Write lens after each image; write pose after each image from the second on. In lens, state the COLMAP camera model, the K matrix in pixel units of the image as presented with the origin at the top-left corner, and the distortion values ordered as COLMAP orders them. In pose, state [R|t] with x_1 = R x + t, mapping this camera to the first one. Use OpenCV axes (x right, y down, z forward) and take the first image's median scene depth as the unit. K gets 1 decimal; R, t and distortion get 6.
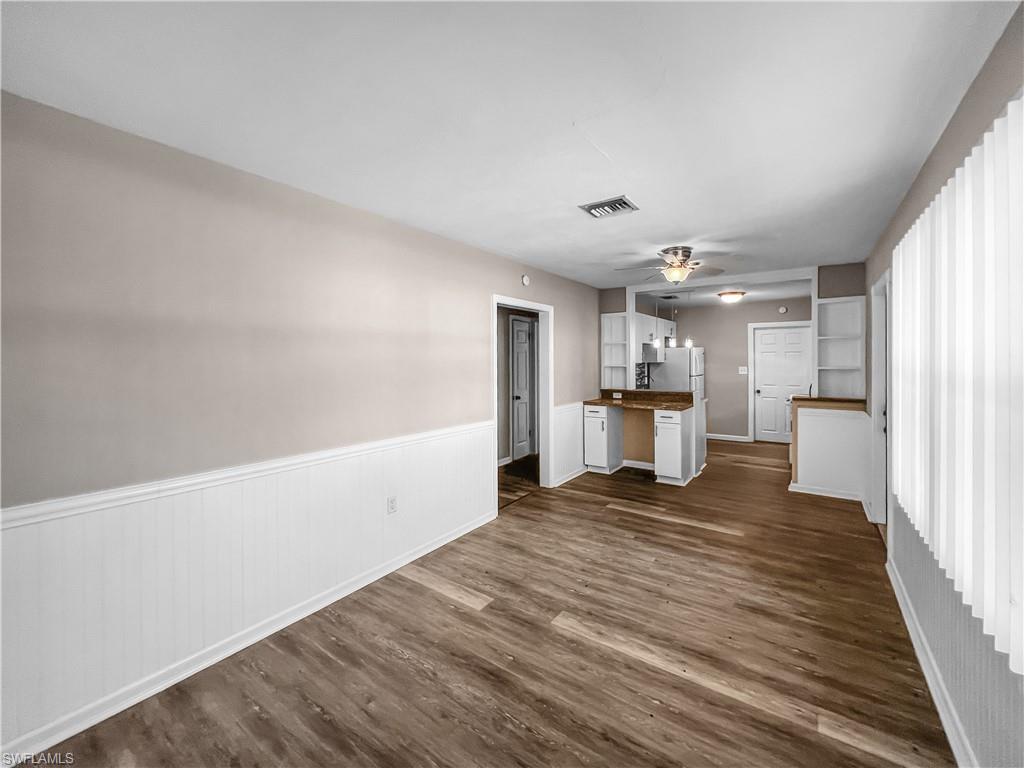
lens RADIAL K [[422.6, 0, 508.4], [0, 422.6, 362.0], [0, 0, 1]] dist [-0.000720, 0.000145]
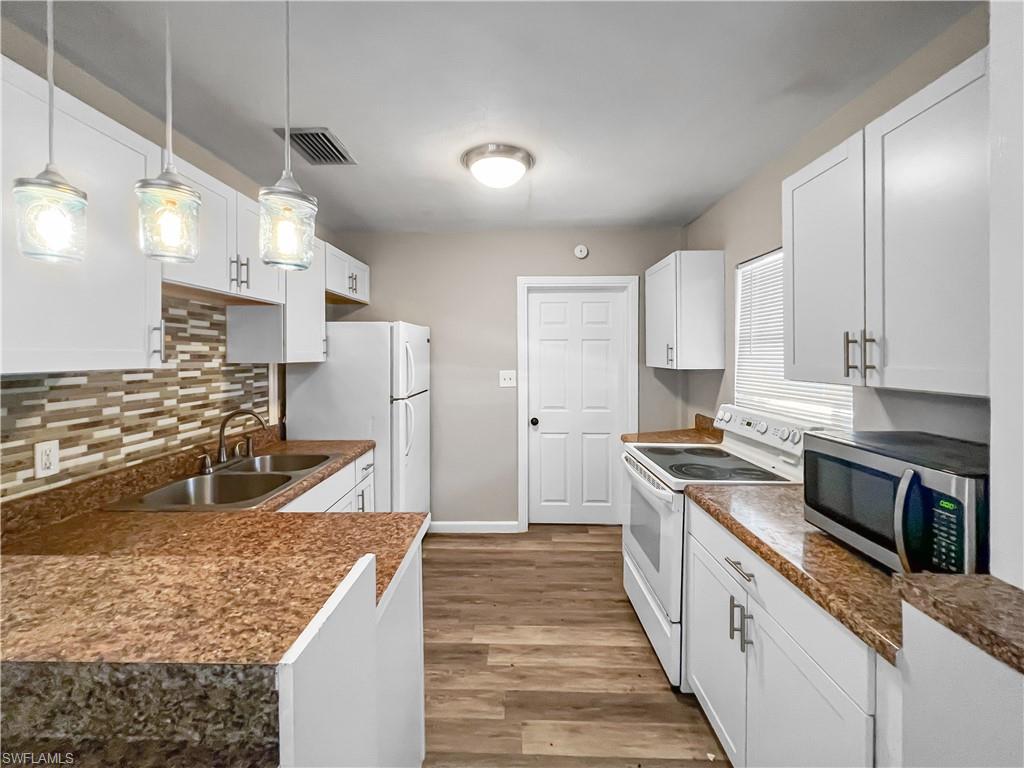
lens RADIAL K [[422.6, 0, 508.4], [0, 422.6, 362.0], [0, 0, 1]] dist [-0.000720, 0.000145]
pose [[0.828331, -0.008154, 0.560180, 0.298288], [0.004203, 0.999956, 0.008341, -0.001872], [-0.560224, -0.004555, 0.828329, 0.619037]]
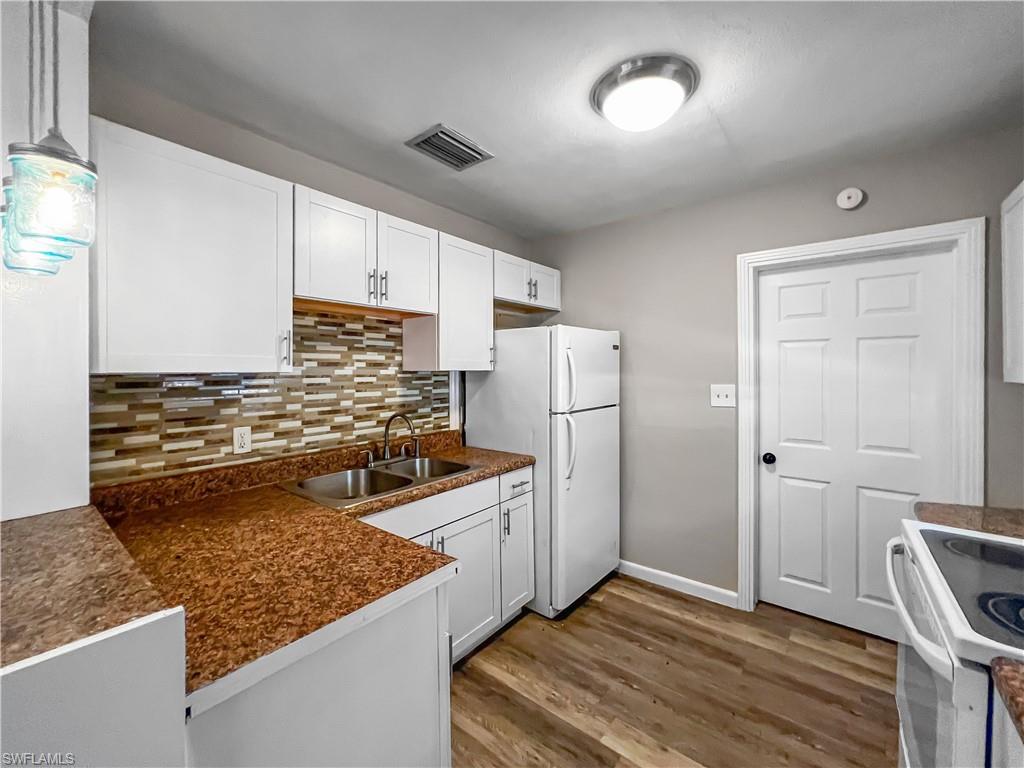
lens RADIAL K [[420.5, 0, 504.0], [0, 420.5, 373.6], [0, 0, 1]] dist [-0.002169, -0.000014]
pose [[0.997897, 0.001034, -0.064804, 0.402110], [-0.000939, 0.999998, 0.001501, 0.002189], [0.064806, -0.001437, 0.997897, 0.651844]]
